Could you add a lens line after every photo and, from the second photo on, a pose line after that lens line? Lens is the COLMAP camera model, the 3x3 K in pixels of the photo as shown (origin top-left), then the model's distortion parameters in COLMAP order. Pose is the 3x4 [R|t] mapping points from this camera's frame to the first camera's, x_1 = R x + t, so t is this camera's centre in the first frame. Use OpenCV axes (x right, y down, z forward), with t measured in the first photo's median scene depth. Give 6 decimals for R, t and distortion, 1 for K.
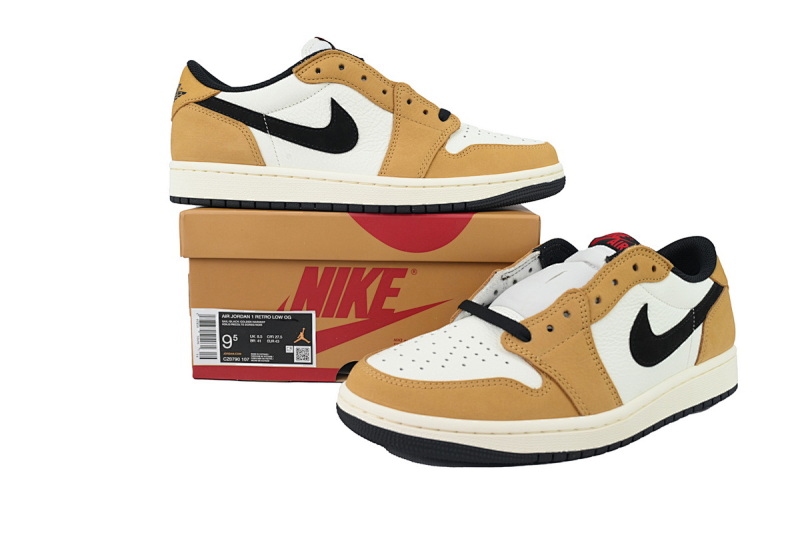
lens RADIAL K [[743.8, 0, 407.8], [0, 743.8, 266.8], [0, 0, 1]] dist [0.067191, 0.000000]
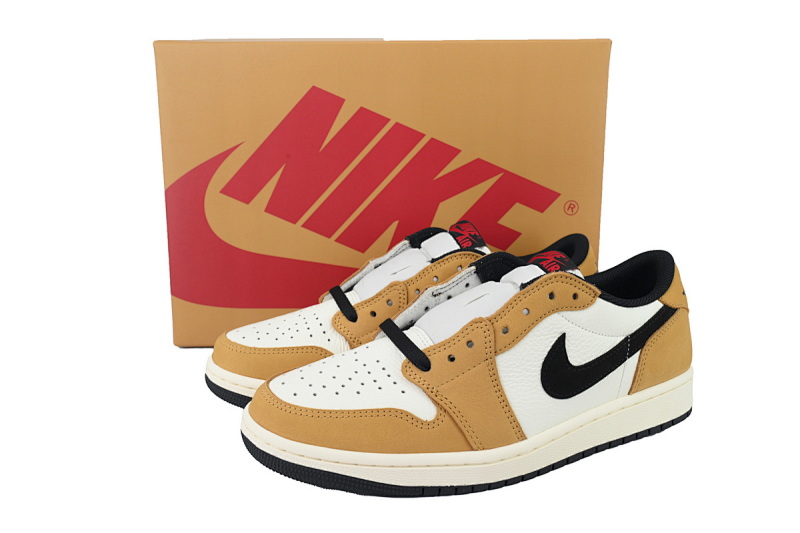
lens RADIAL K [[743.8, 0, 391.6], [0, 743.8, 268.4], [0, 0, 1]] dist [0.067191, 0.000000]
pose [[0.986850, 0.030421, -0.158751, 0.243333], [-0.018105, 0.996753, 0.078459, -0.101167], [0.160623, -0.074553, 0.984196, 0.032096]]
